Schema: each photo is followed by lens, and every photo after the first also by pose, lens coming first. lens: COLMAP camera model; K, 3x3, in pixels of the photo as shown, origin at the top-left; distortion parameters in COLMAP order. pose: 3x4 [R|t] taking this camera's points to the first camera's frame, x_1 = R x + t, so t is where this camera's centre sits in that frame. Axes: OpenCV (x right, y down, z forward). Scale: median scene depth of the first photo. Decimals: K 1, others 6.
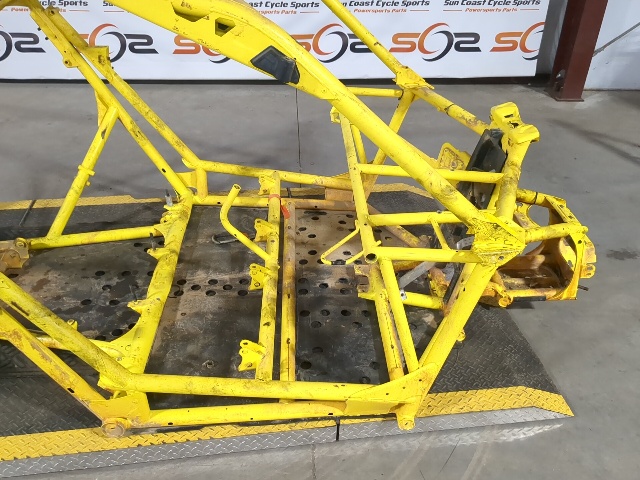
lens RADIAL K [[617.9, 0, 324.6], [0, 617.9, 243.1], [0, 0, 1]] dist [0.019355, 0.000000]
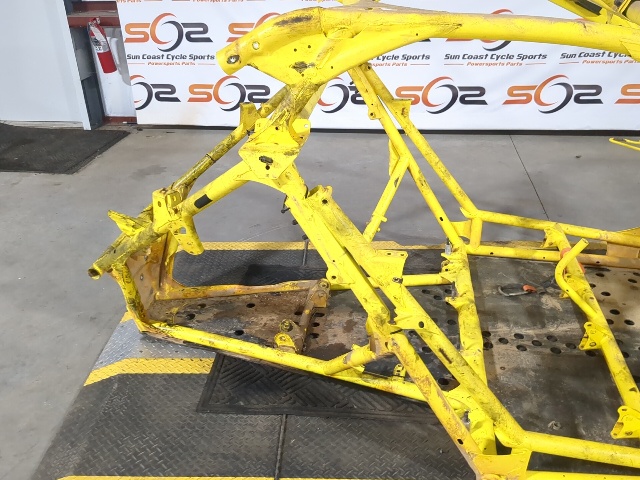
lens RADIAL K [[617.9, 0, 318.8], [0, 617.9, 236.3], [0, 0, 1]] dist [0.019355, 0.000000]
pose [[0.981601, 0.044011, -0.185803, -0.279815], [-0.059526, 0.995115, -0.078763, 0.001998], [0.181429, 0.088374, 0.979425, -0.020218]]
